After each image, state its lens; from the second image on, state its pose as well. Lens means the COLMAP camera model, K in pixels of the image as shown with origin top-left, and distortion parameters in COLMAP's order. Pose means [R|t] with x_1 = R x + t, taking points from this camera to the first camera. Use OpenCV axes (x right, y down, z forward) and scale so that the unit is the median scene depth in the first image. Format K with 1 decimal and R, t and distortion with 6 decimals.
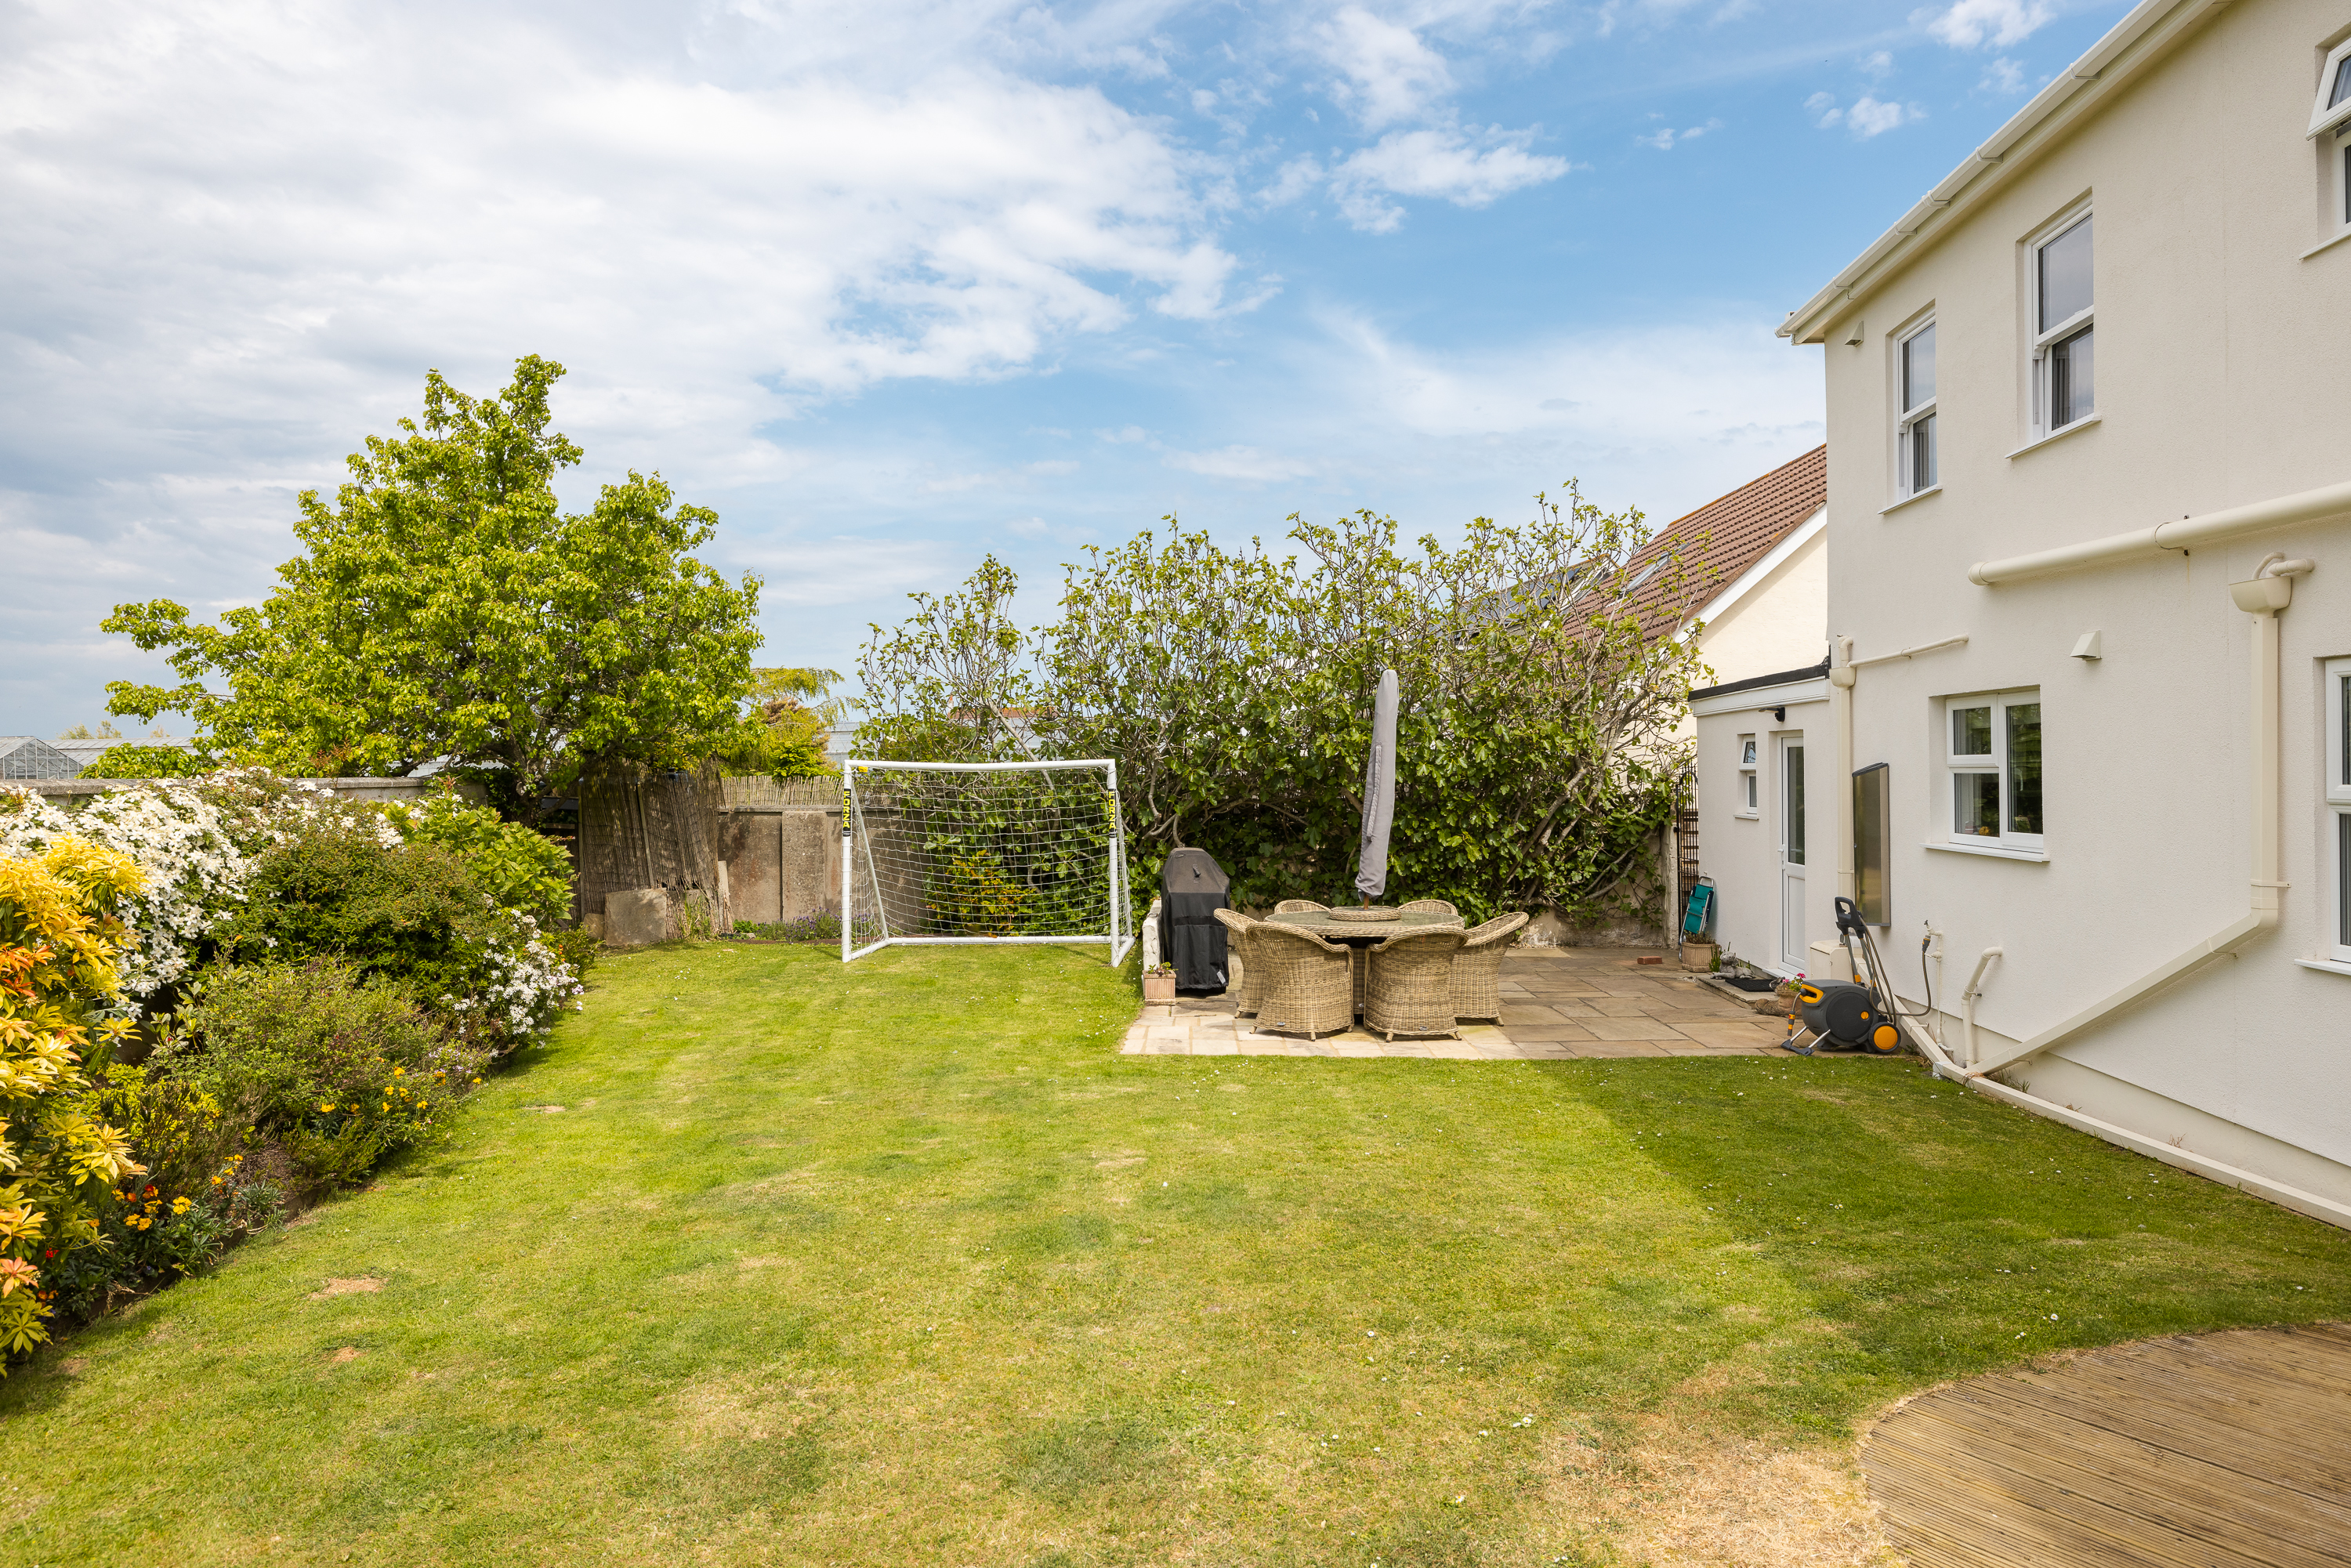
lens RADIAL K [[1408.2, 0, 1191.8], [0, 1408.2, 822.2], [0, 0, 1]] dist [-0.001341, 0.003210]
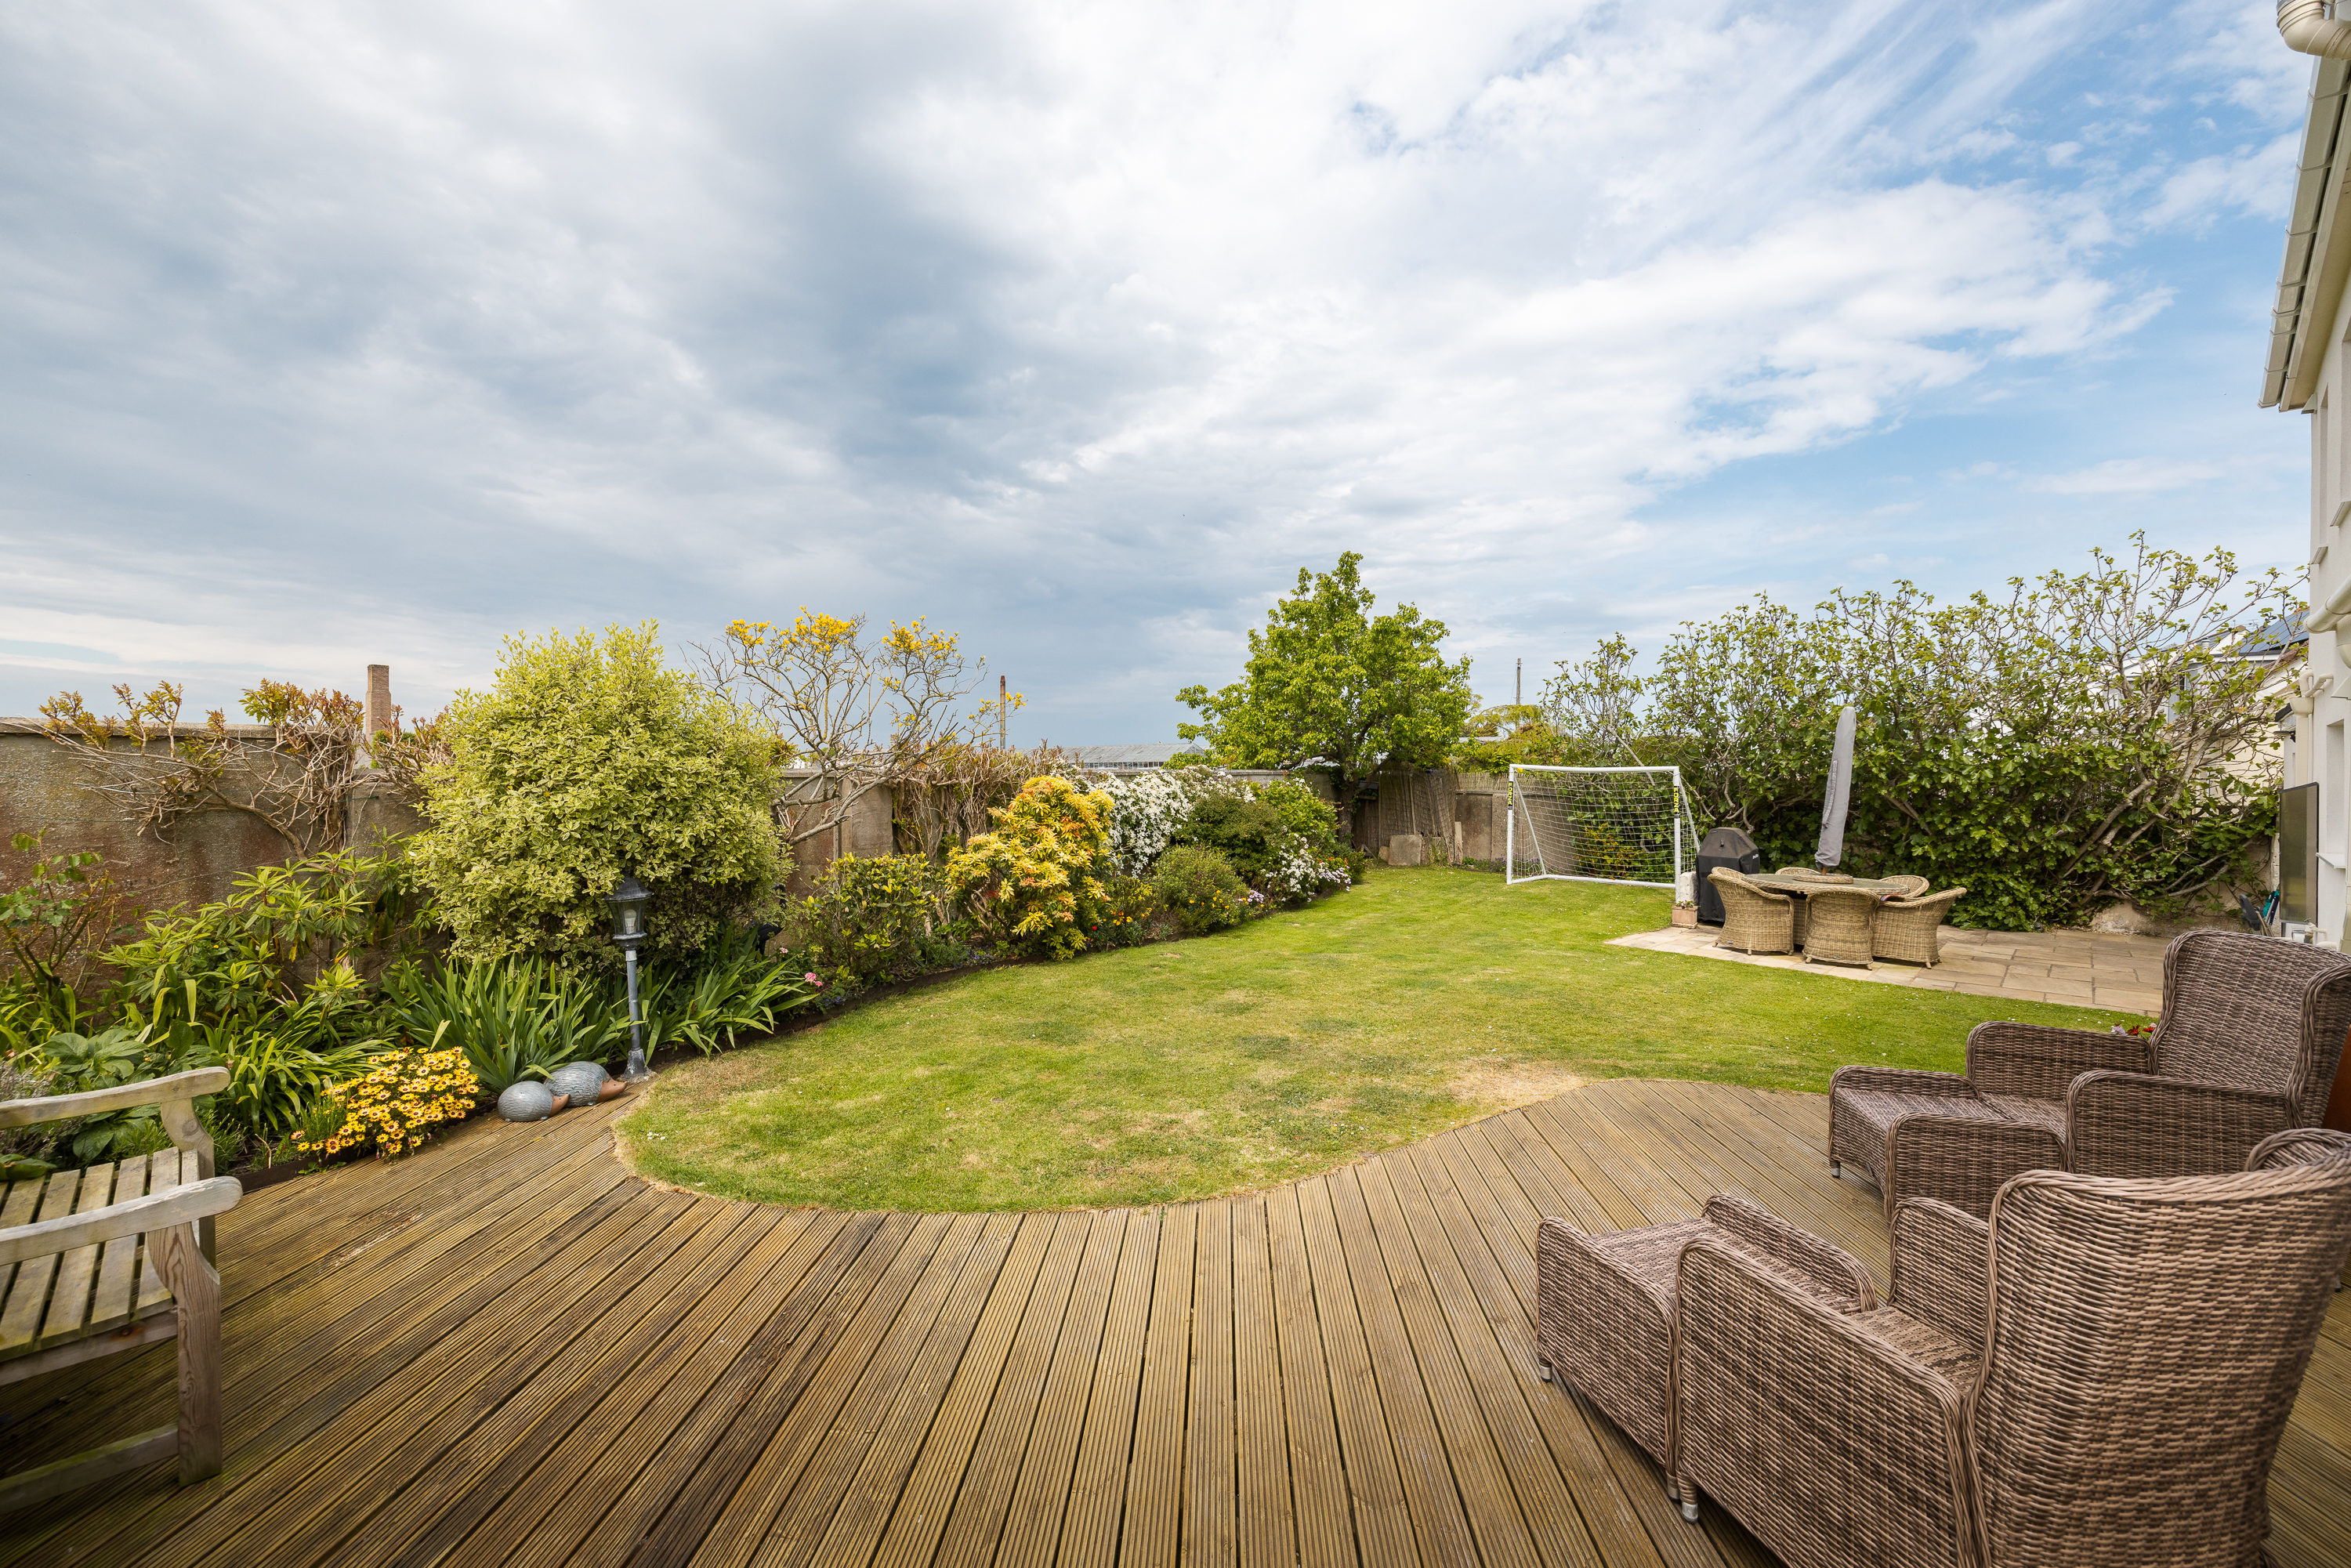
lens RADIAL K [[997.0, 0, 1144.2], [0, 997.0, 784.1], [0, 0, 1]] dist [-0.012969, 0.000932]
pose [[0.733248, 0.028247, -0.679374, 0.215449], [-0.040607, 0.999173, -0.002284, -0.000120], [0.678748, 0.029262, 0.733788, -0.152247]]
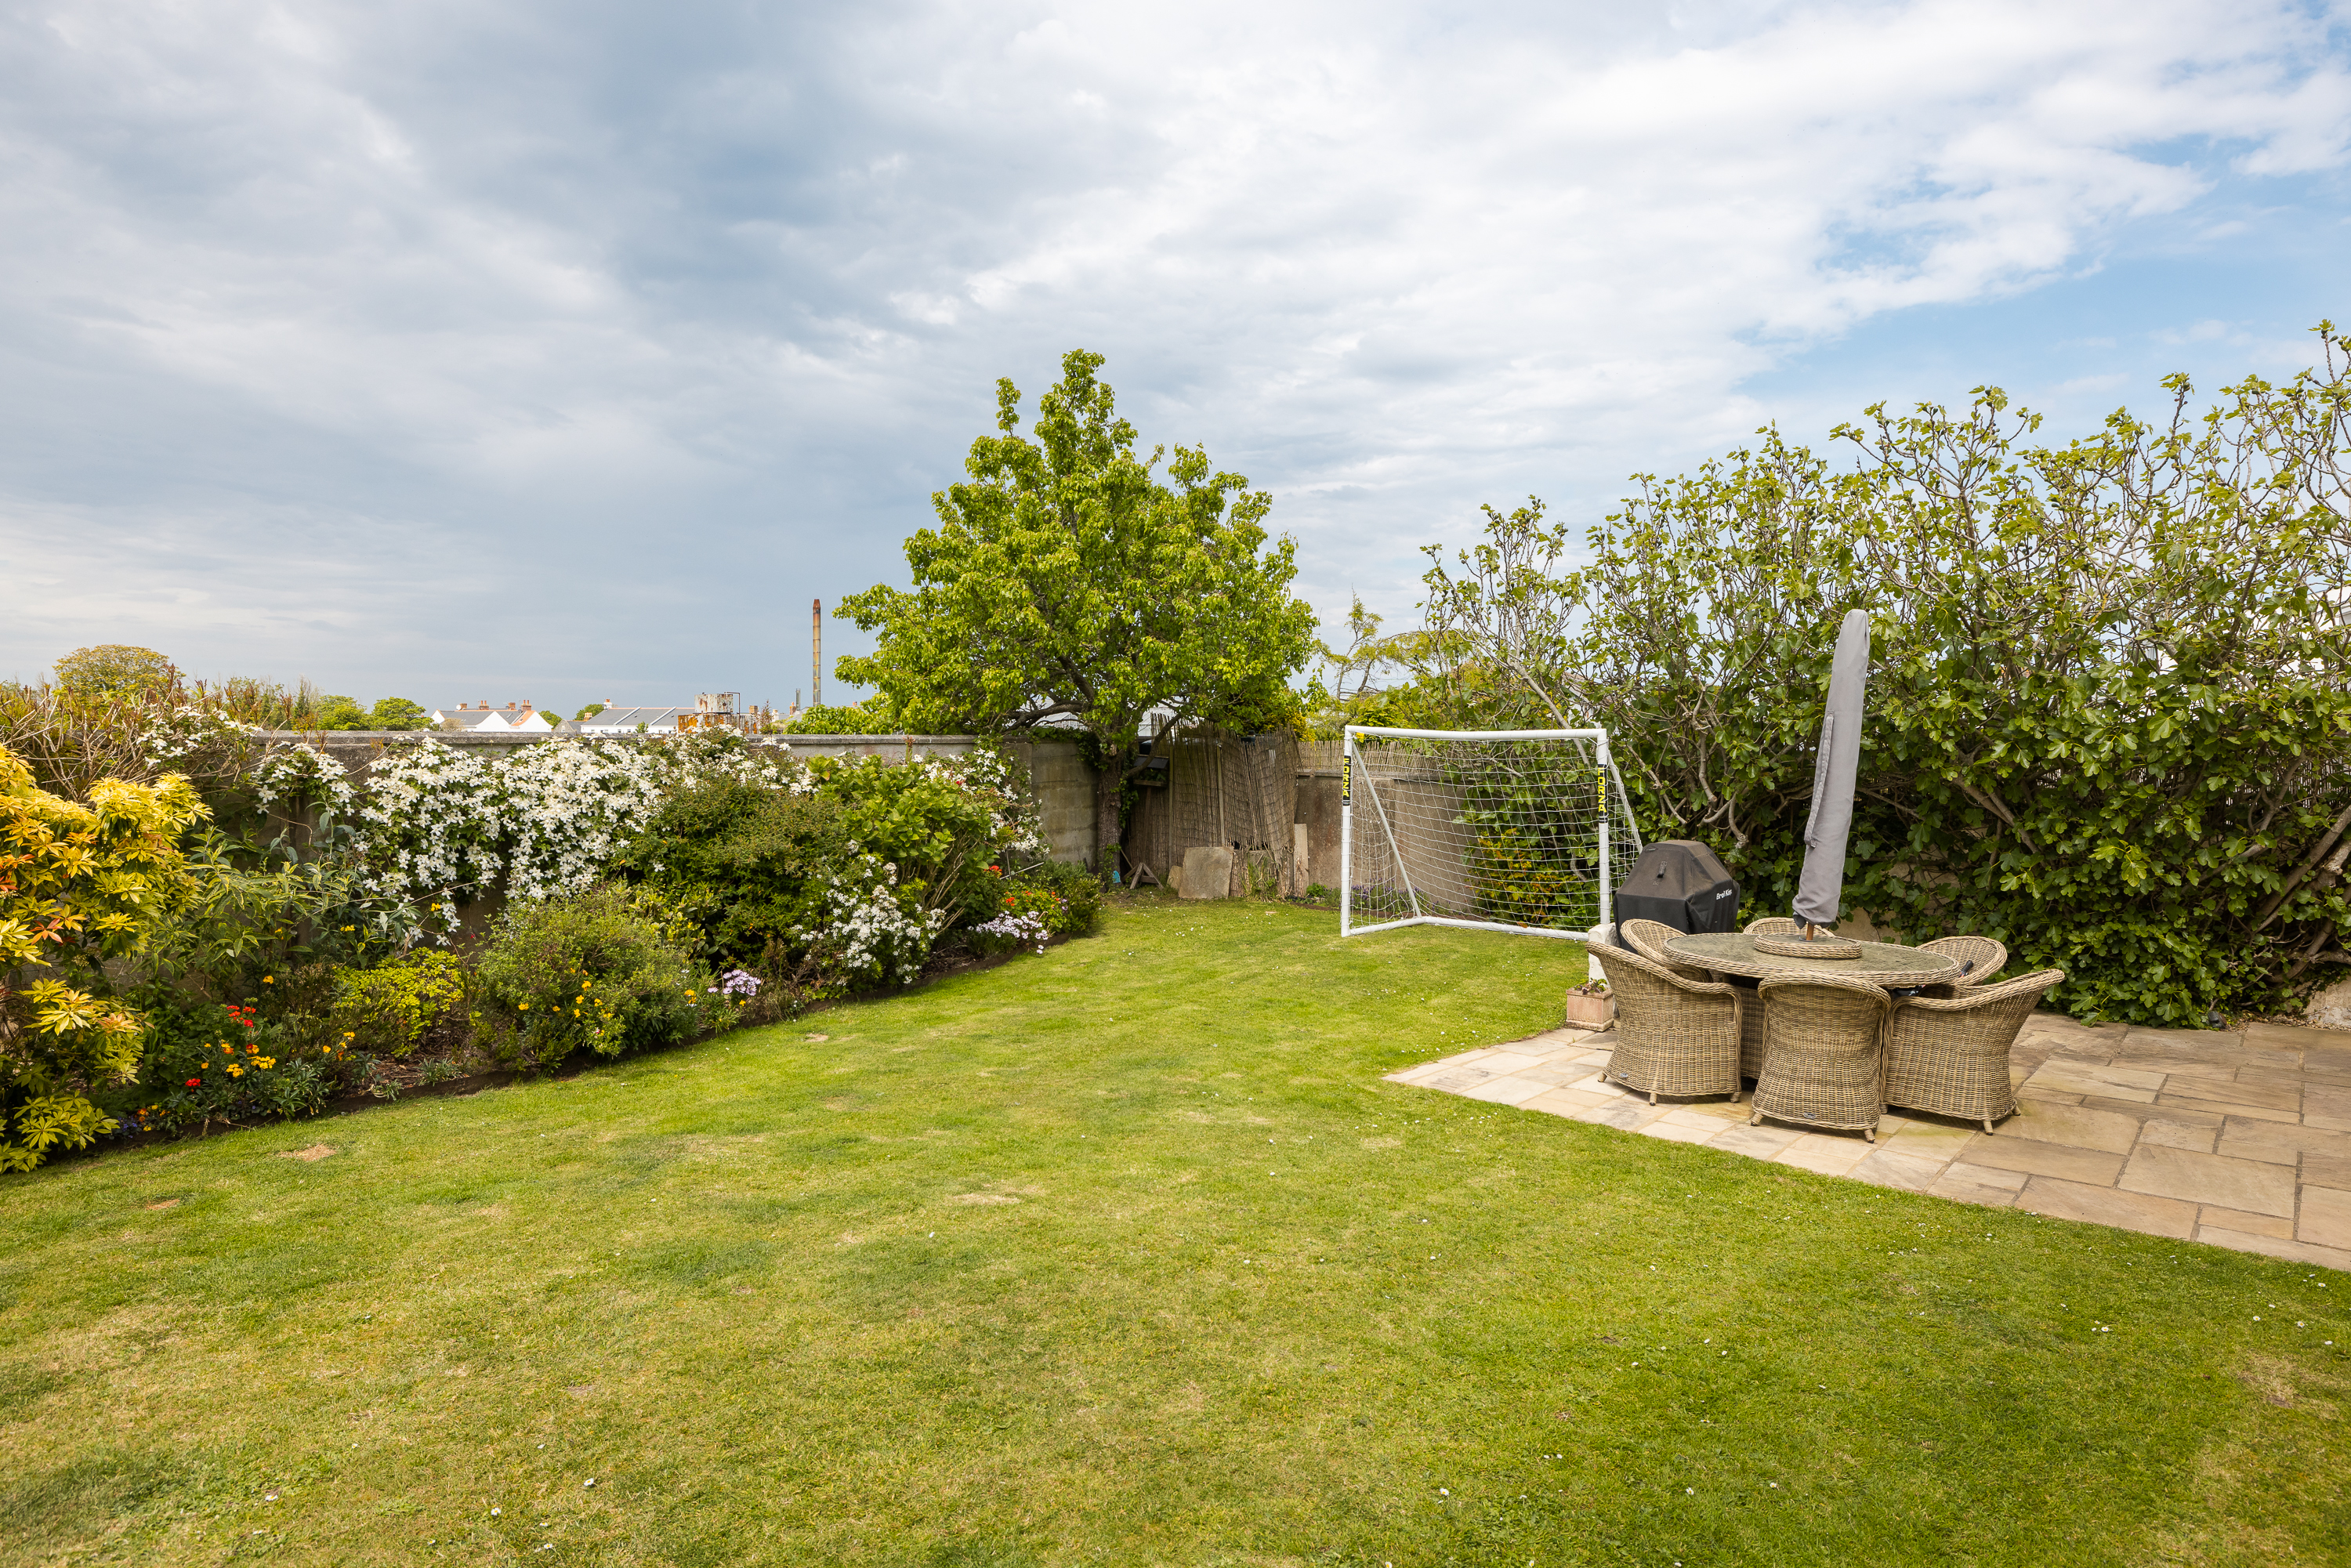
lens RADIAL K [[1398.2, 0, 1175.5], [0, 1398.2, 784.0], [0, 0, 1]] dist [-0.009967, 0.002091]
pose [[0.781091, 0.039929, -0.623139, 0.227480], [-0.040356, 0.999095, 0.013433, -0.011185], [0.623112, 0.014655, 0.781996, 0.163125]]
